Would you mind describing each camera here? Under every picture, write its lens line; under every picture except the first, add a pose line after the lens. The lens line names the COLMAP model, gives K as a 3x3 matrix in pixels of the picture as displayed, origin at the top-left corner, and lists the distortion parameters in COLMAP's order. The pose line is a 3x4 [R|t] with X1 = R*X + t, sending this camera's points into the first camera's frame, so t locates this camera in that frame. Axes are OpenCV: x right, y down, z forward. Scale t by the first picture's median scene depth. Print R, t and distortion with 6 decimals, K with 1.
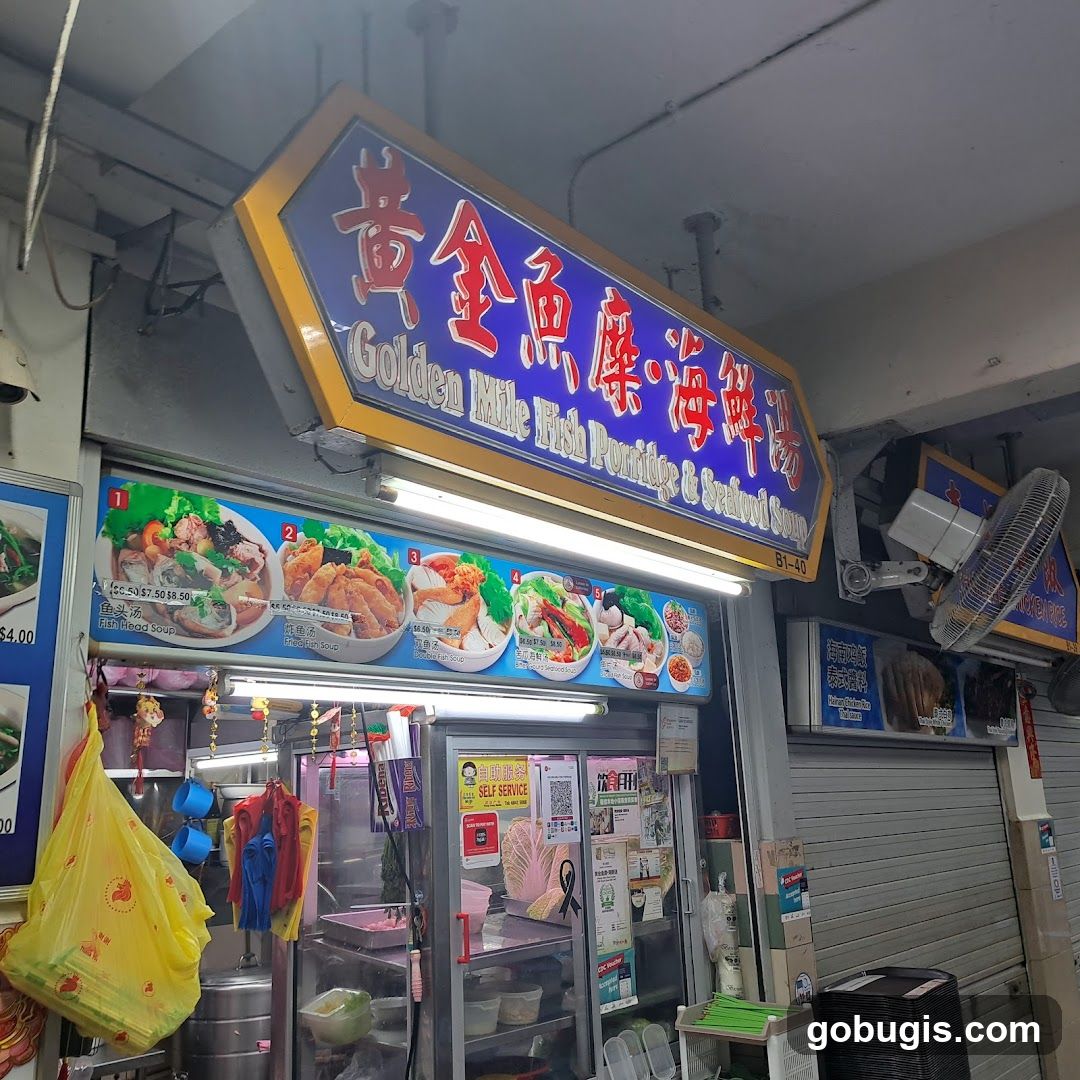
lens RADIAL K [[1034.1, 0, 545.5], [0, 1034.1, 519.5], [0, 0, 1]] dist [0.137662, -0.223941]
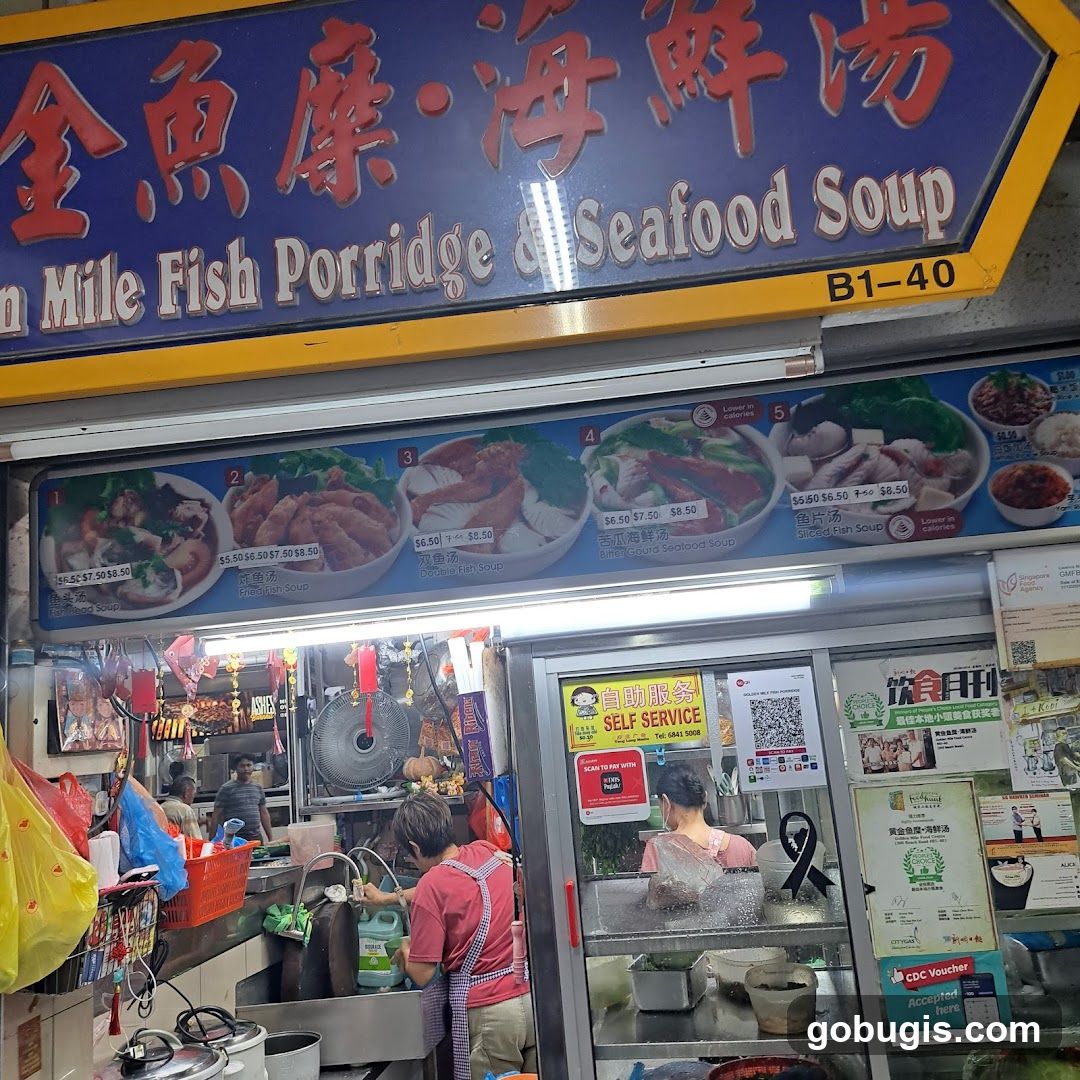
lens RADIAL K [[1034.1, 0, 545.5], [0, 1034.1, 519.5], [0, 0, 1]] dist [0.137662, -0.223941]
pose [[0.538967, -0.166822, -0.825642, 0.604321], [0.280914, 0.959675, -0.010527, 0.123495], [0.794104, -0.226261, 0.564096, 0.619181]]
